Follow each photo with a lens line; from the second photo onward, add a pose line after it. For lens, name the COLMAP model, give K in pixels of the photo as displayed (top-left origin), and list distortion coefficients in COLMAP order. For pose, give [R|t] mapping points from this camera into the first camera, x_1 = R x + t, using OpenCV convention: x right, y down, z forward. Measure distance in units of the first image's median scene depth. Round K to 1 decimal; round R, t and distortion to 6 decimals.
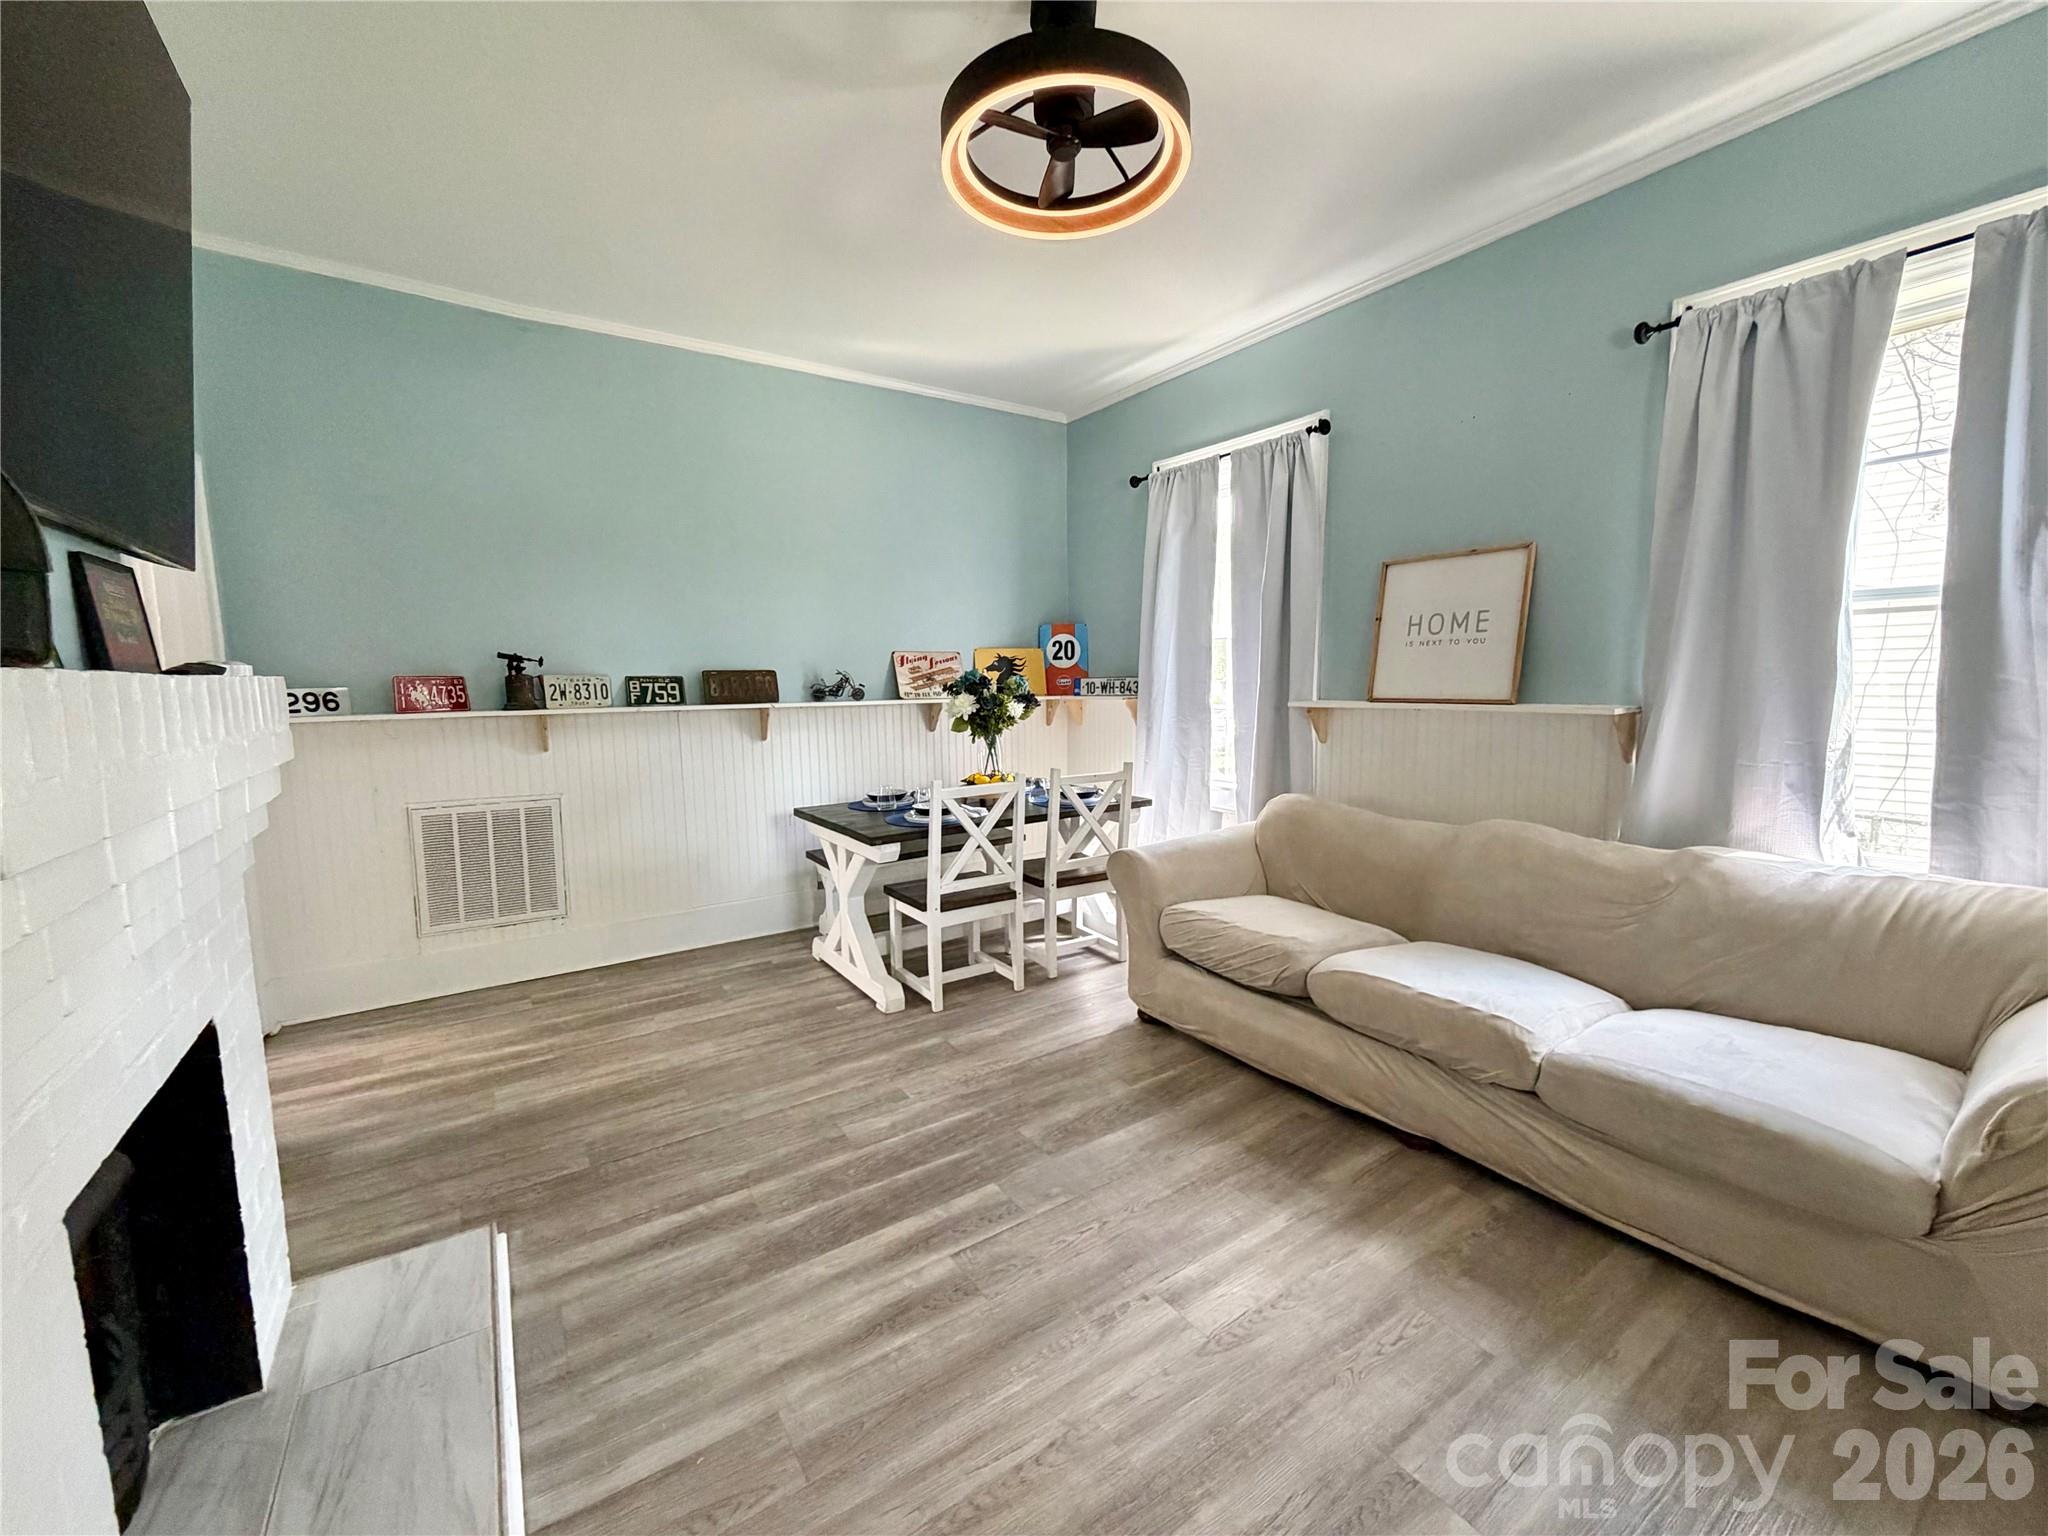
lens RADIAL K [[817.3, 0, 1028.6], [0, 817.3, 770.9], [0, 0, 1]] dist [0.000018, -0.000187]
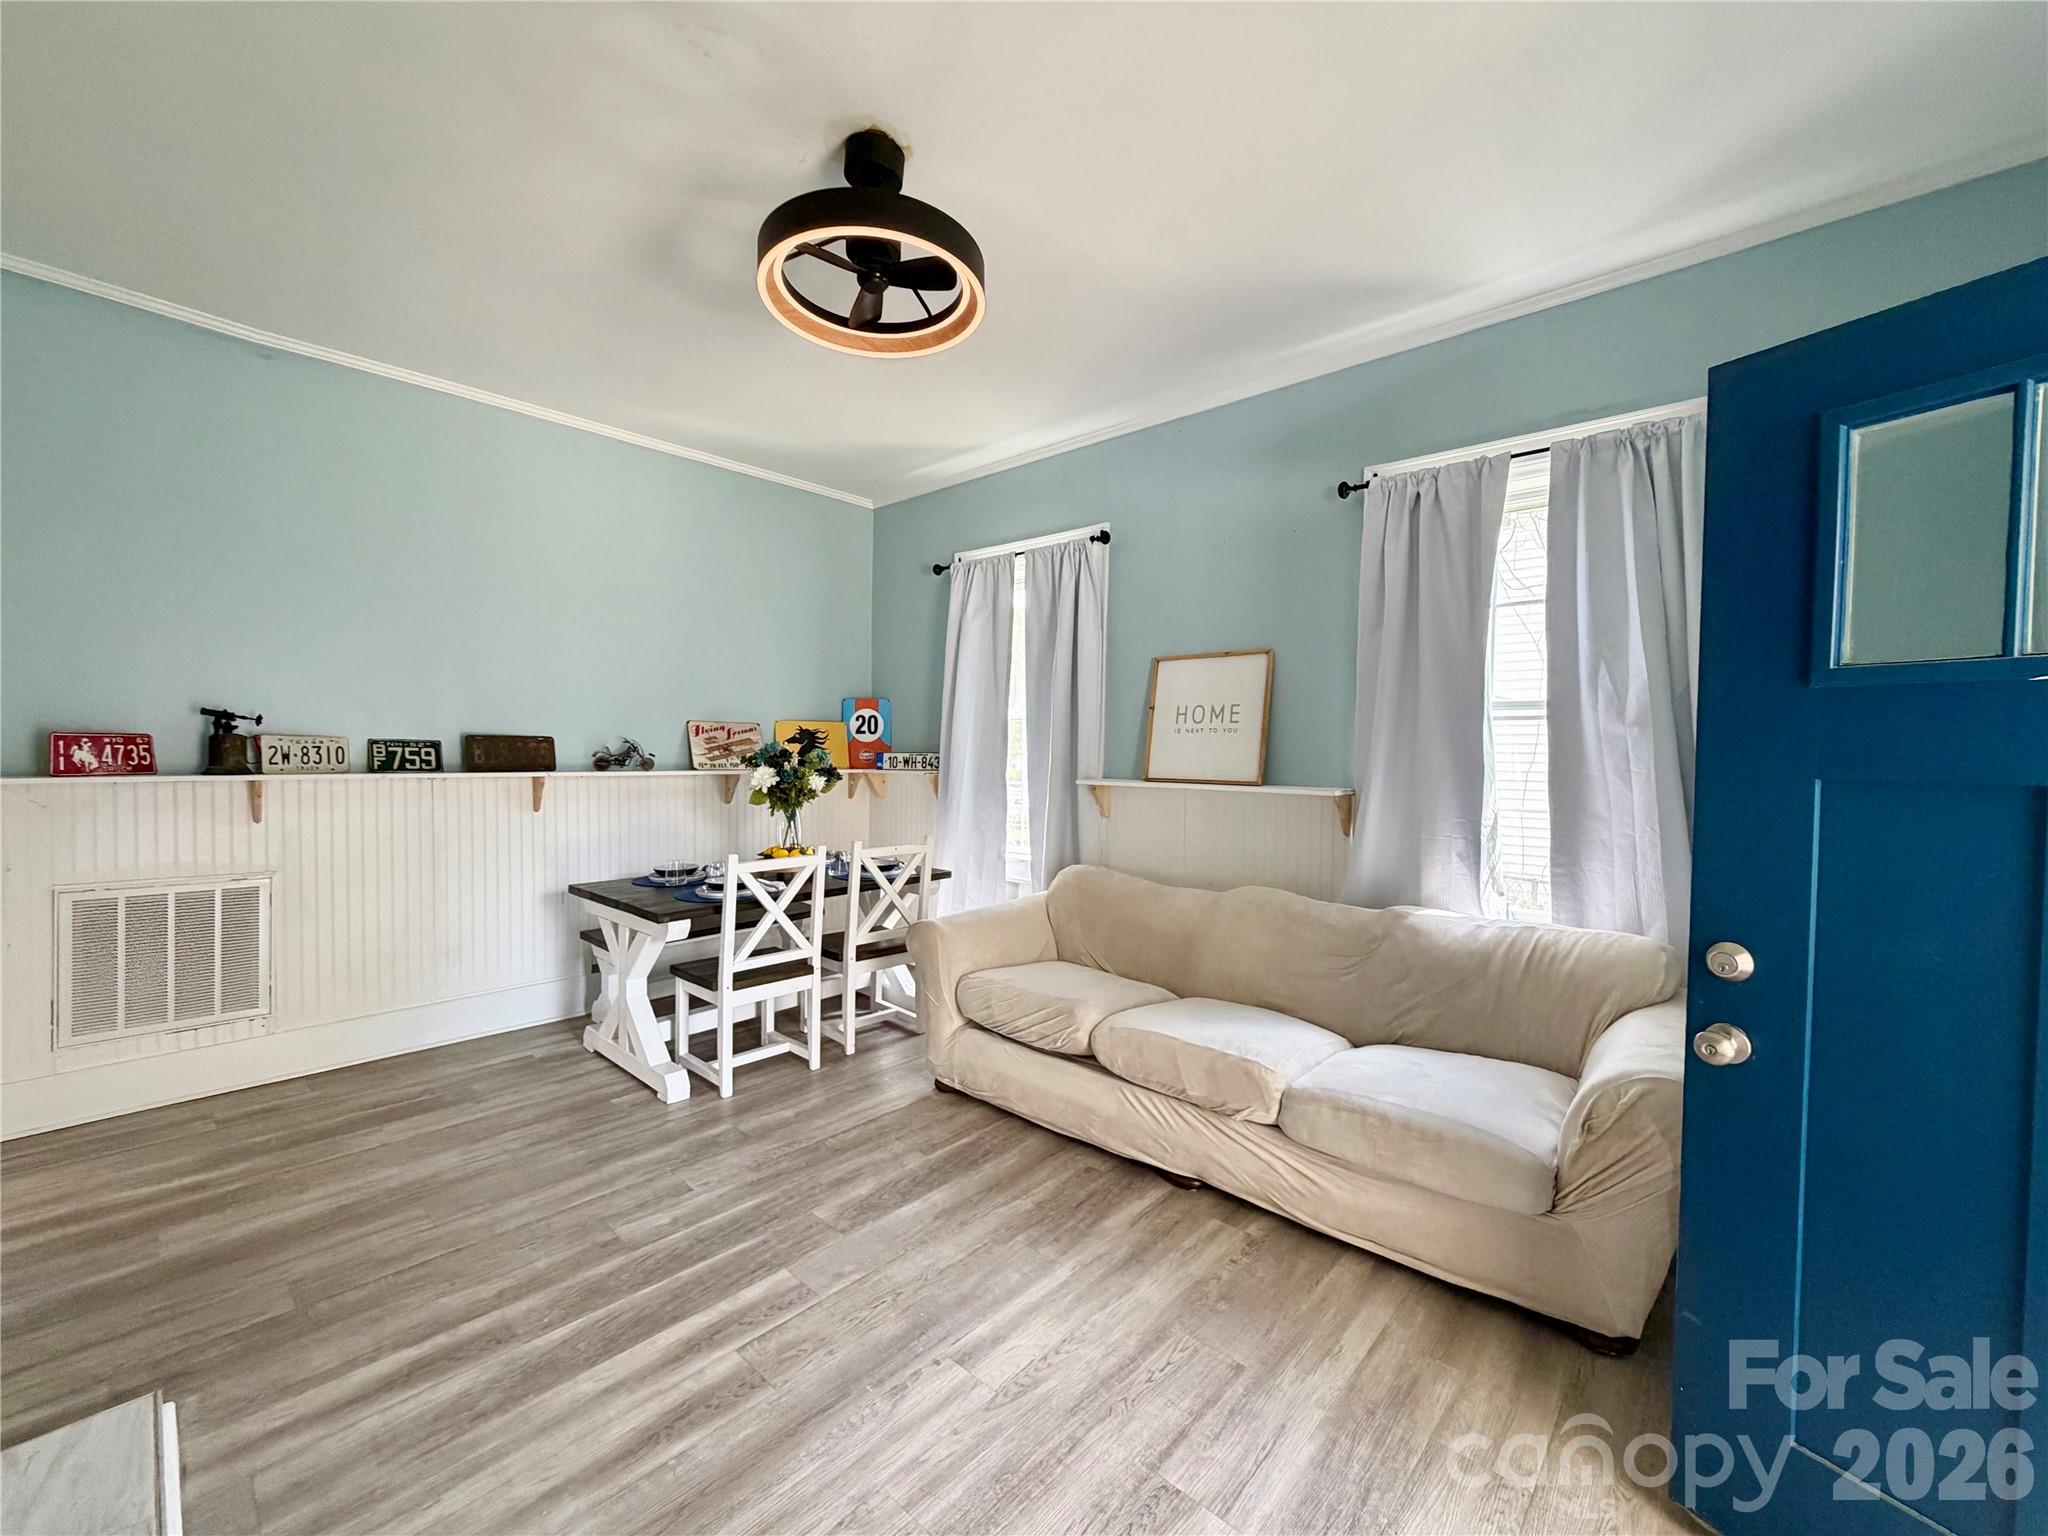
lens RADIAL K [[817.3, 0, 1028.8], [0, 817.3, 772.4], [0, 0, 1]] dist [0.000018, -0.000187]
pose [[0.971594, 0.018429, 0.235937, -0.000298], [0.001964, 0.996301, -0.085910, -0.001756], [-0.236647, 0.083933, 0.967963, -0.055205]]
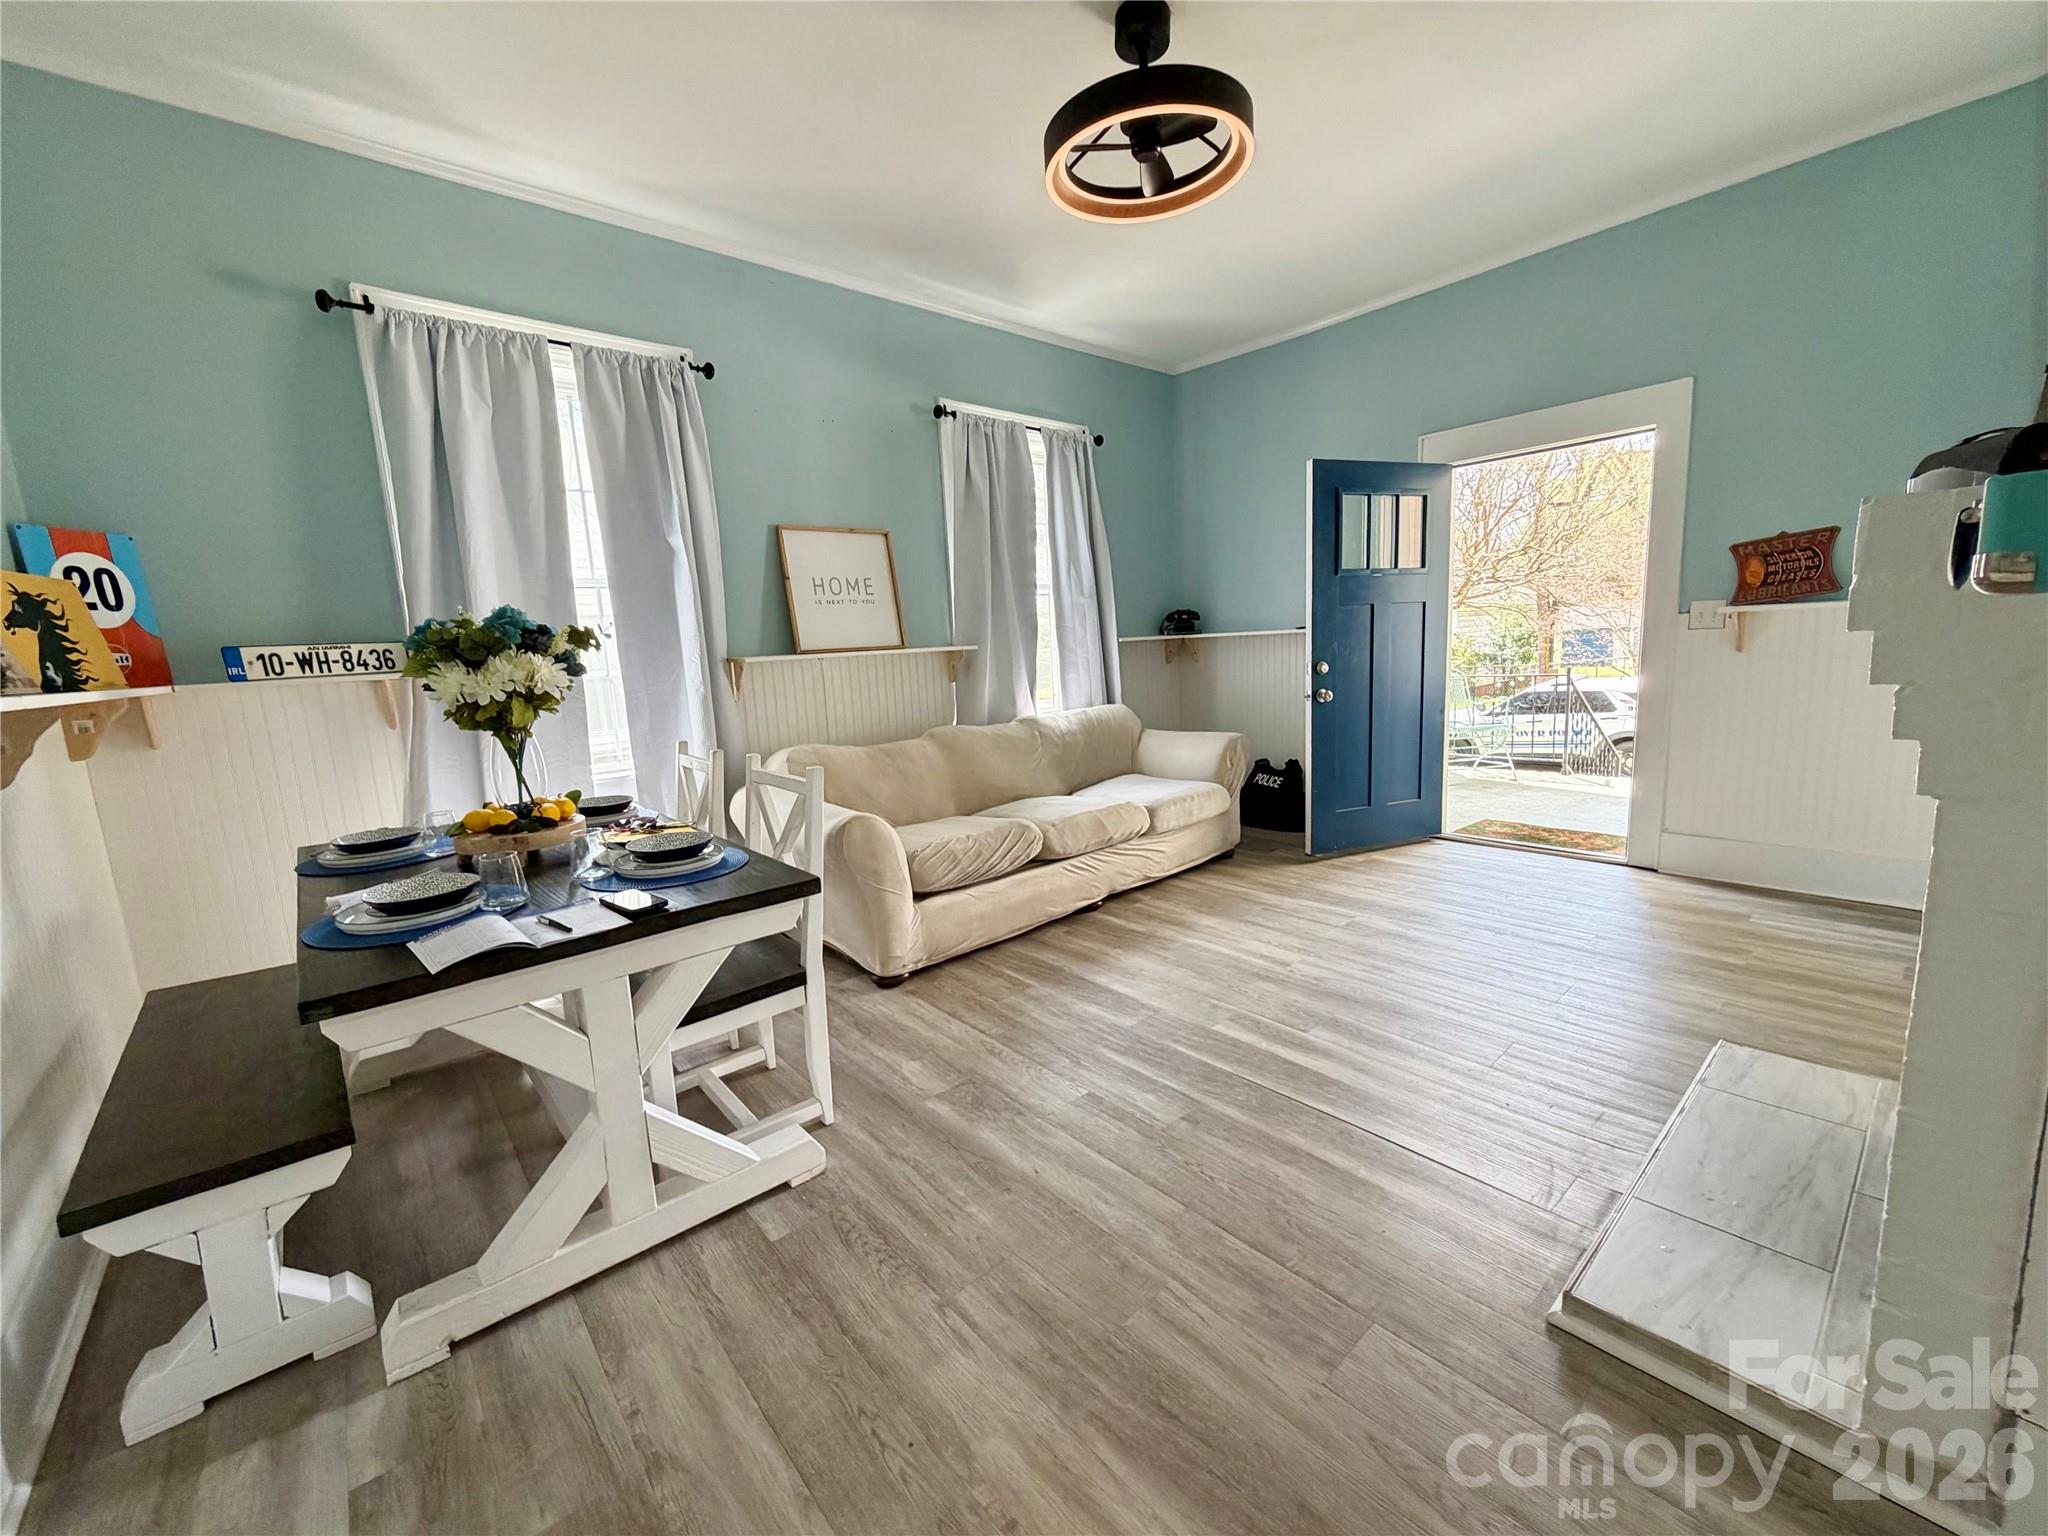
lens RADIAL K [[817.3, 0, 1029.9], [0, 817.3, 770.0], [0, 0, 1]] dist [0.000018, -0.000187]
pose [[-0.118126, -0.139056, 0.983214, -0.968285], [0.163001, 0.974000, 0.157336, -0.075115], [-0.979529, 0.178851, -0.092388, 1.122039]]
